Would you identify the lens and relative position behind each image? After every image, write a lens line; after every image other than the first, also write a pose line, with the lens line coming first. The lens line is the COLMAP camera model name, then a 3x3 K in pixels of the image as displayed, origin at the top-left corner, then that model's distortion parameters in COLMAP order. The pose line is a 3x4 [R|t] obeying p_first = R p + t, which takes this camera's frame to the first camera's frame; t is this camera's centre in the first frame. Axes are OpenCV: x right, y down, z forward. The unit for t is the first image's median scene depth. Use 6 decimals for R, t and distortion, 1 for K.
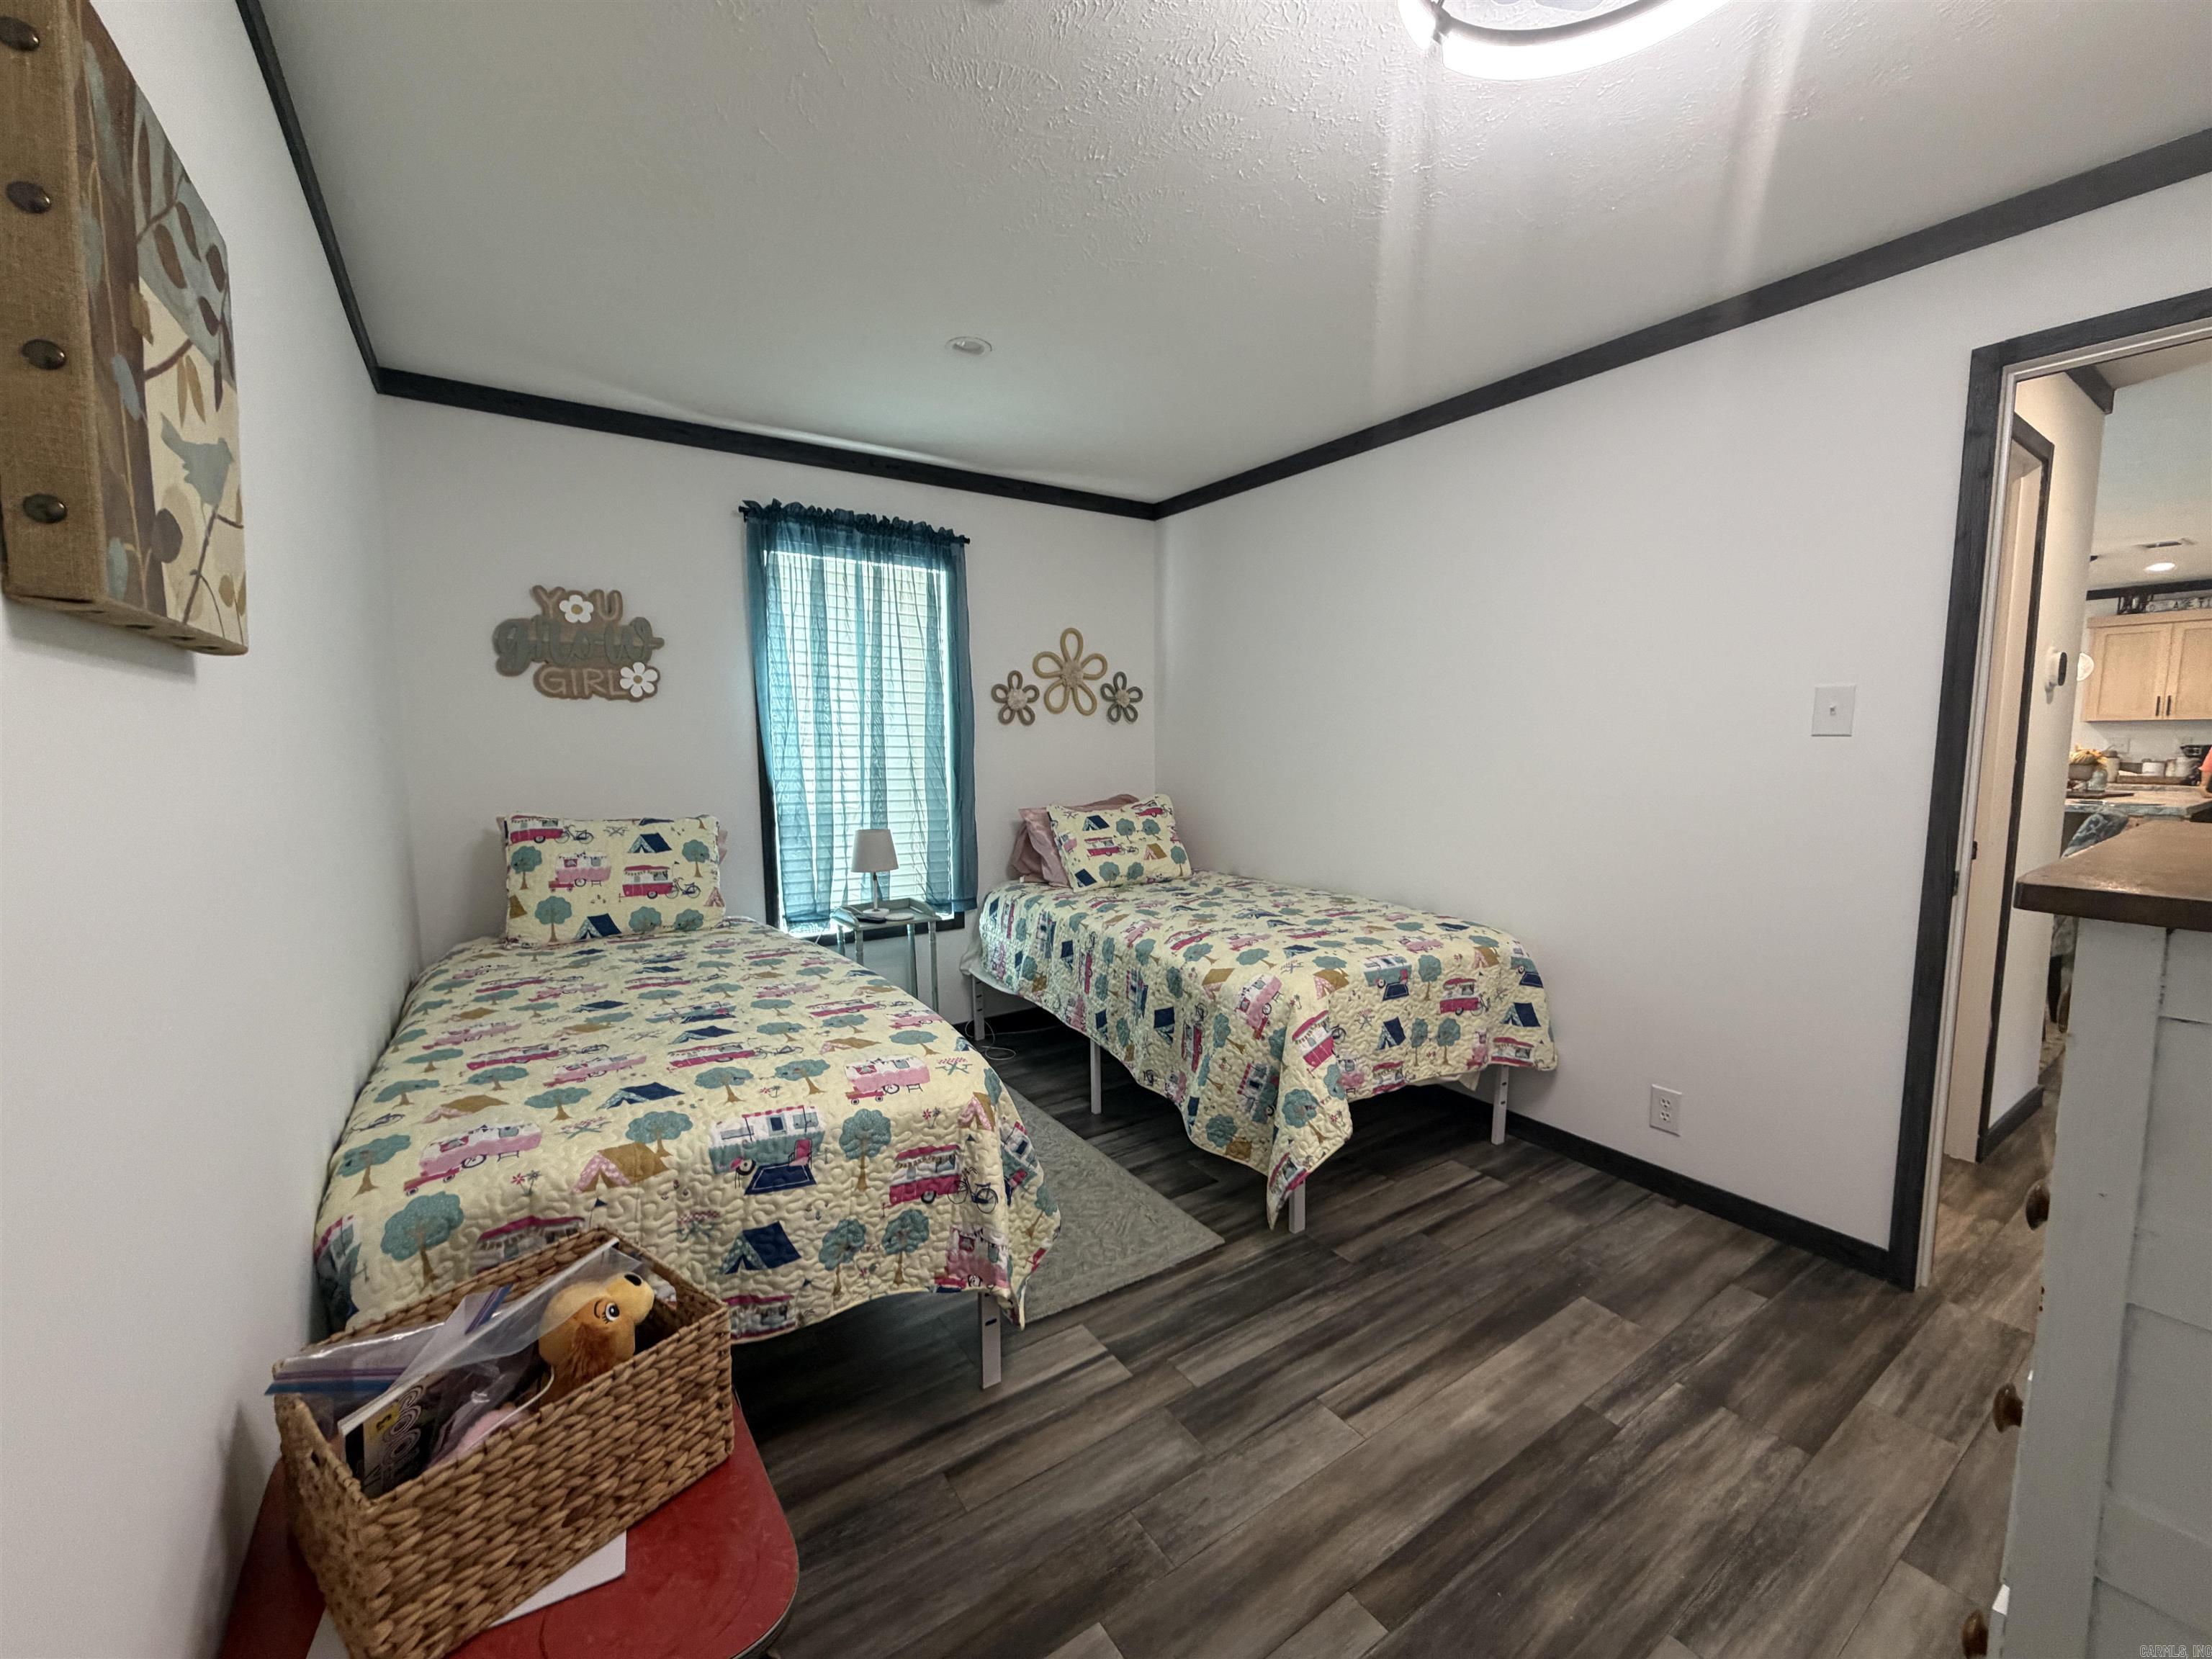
lens RADIAL K [[886.8, 0, 1117.3], [0, 886.8, 811.6], [0, 0, 1]] dist [0.001245, -0.000053]
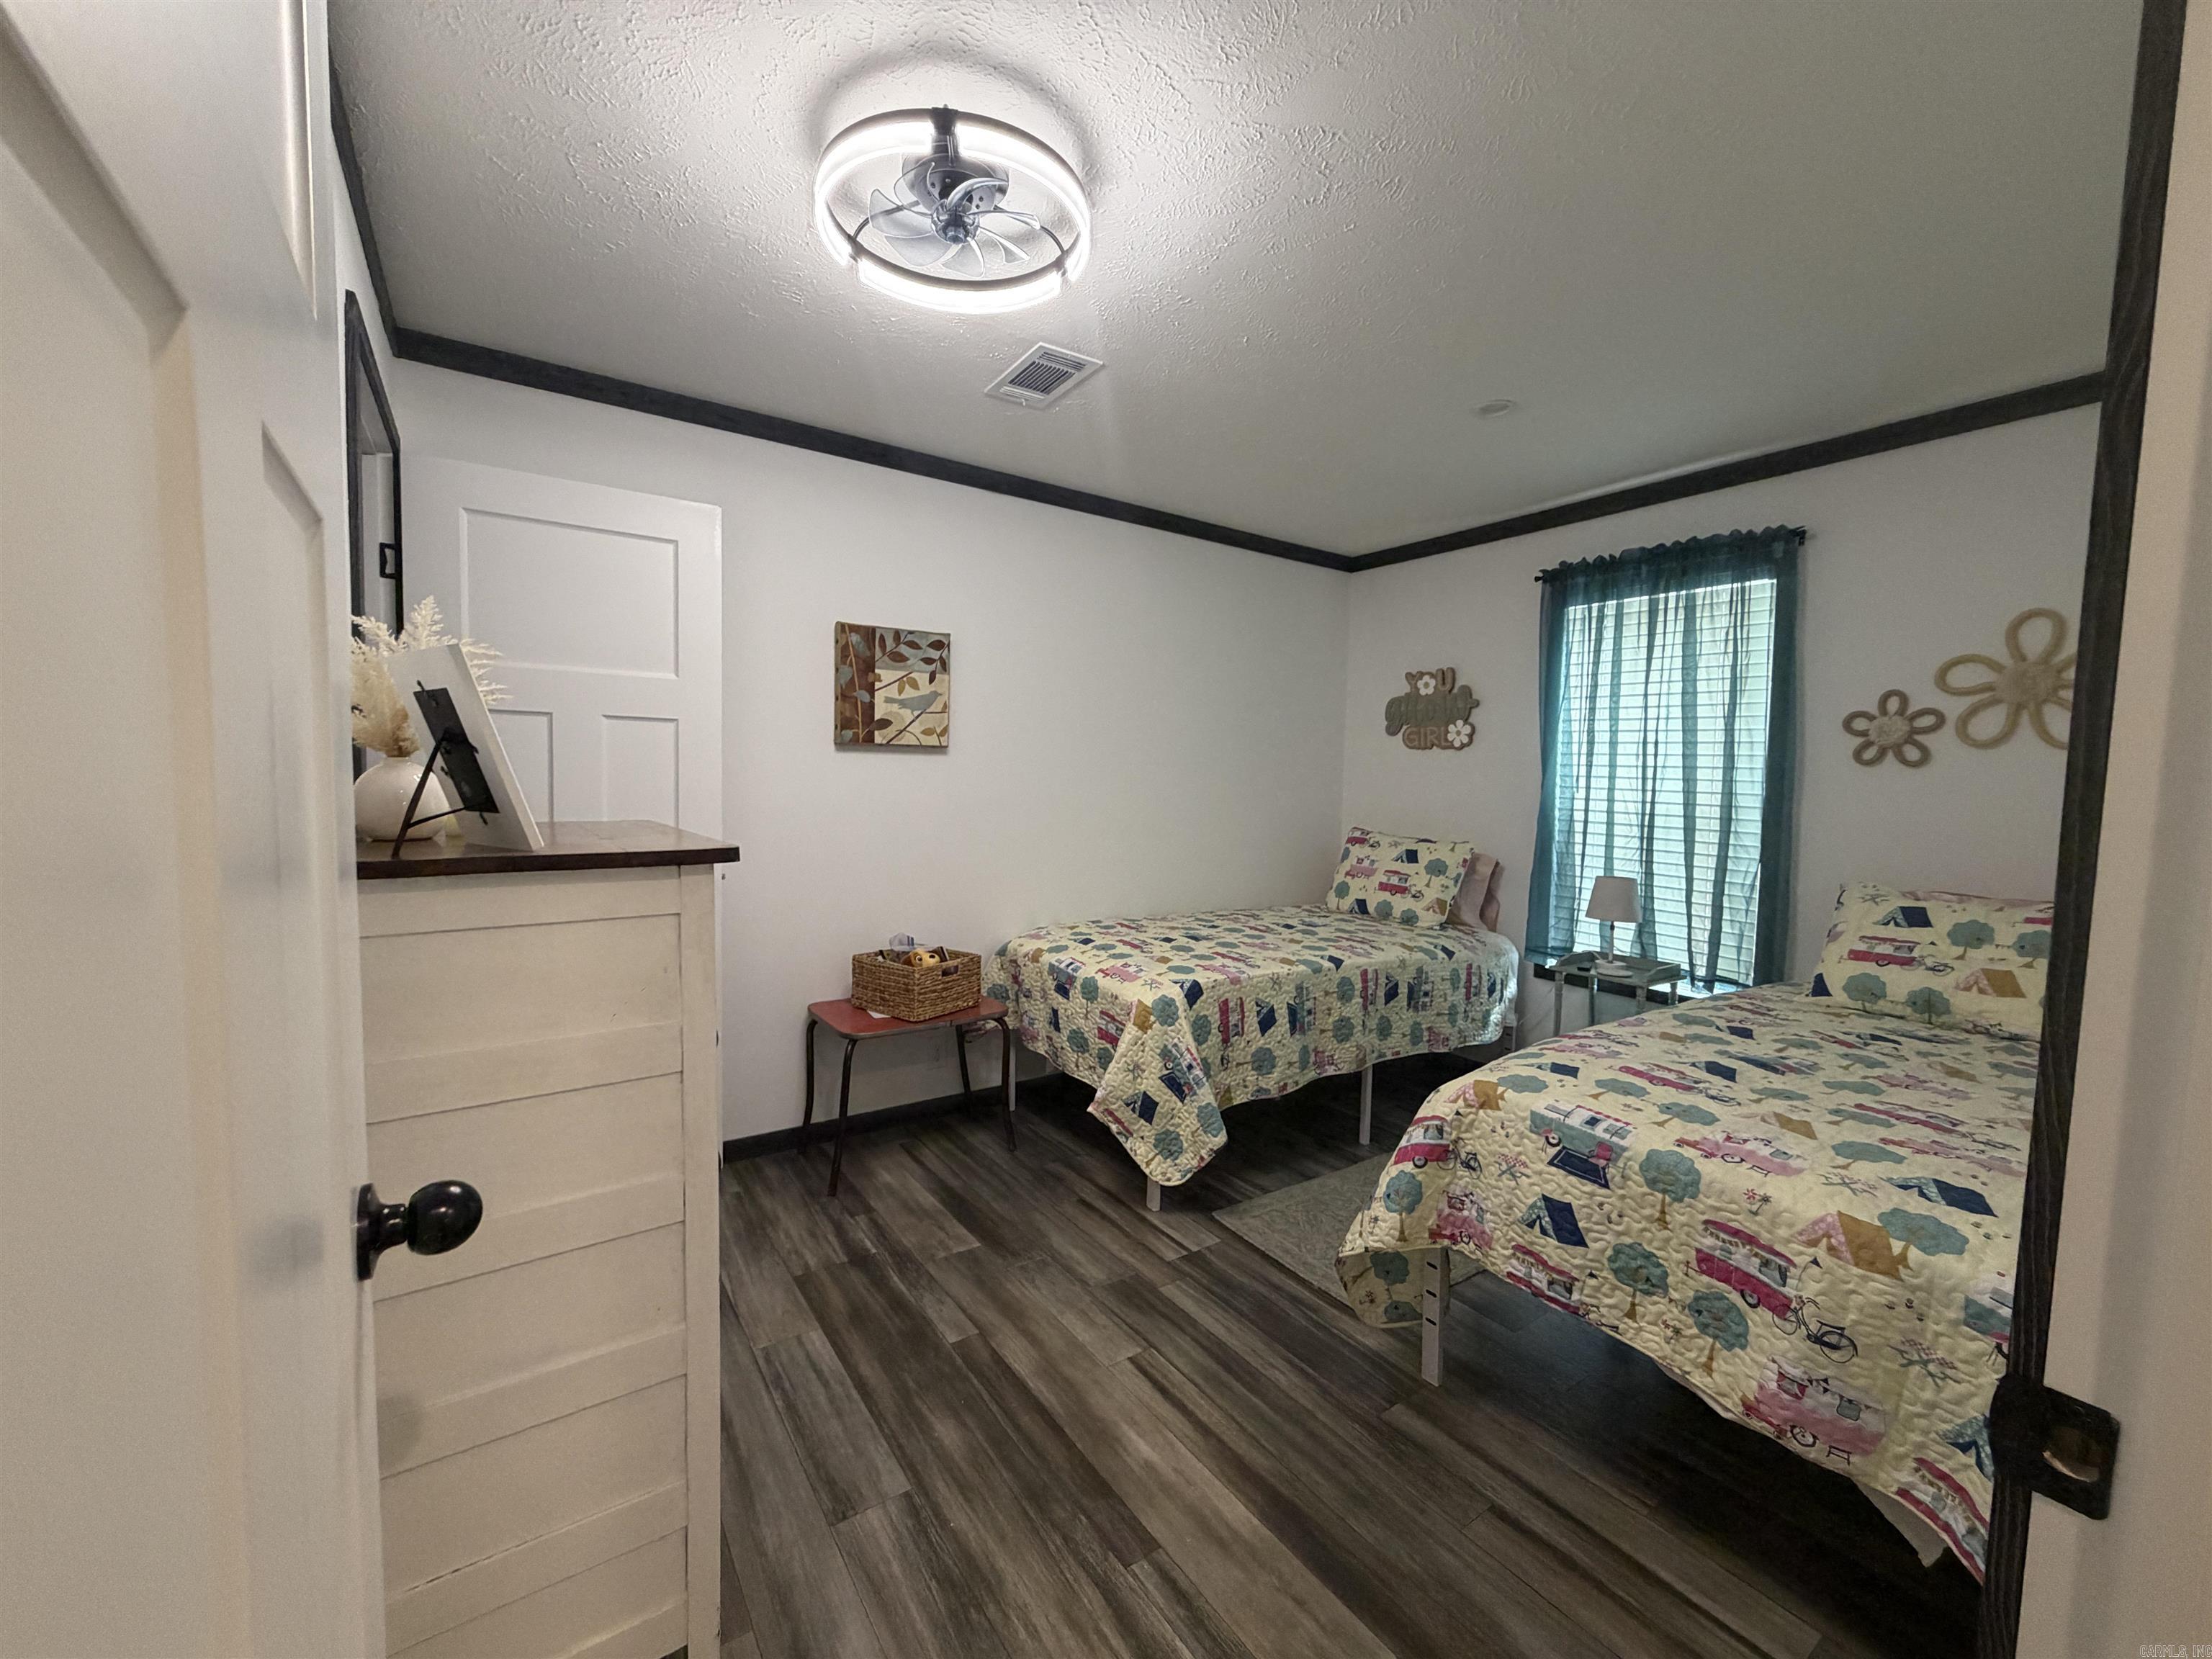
lens RADIAL K [[886.8, 0, 1122.7], [0, 886.8, 839.8], [0, 0, 1]] dist [0.001245, -0.000053]
pose [[0.011358, 0.088407, -0.996020, 0.758829], [-0.082178, 0.992797, 0.087184, -0.066483], [0.996553, 0.080861, 0.018541, 0.495746]]
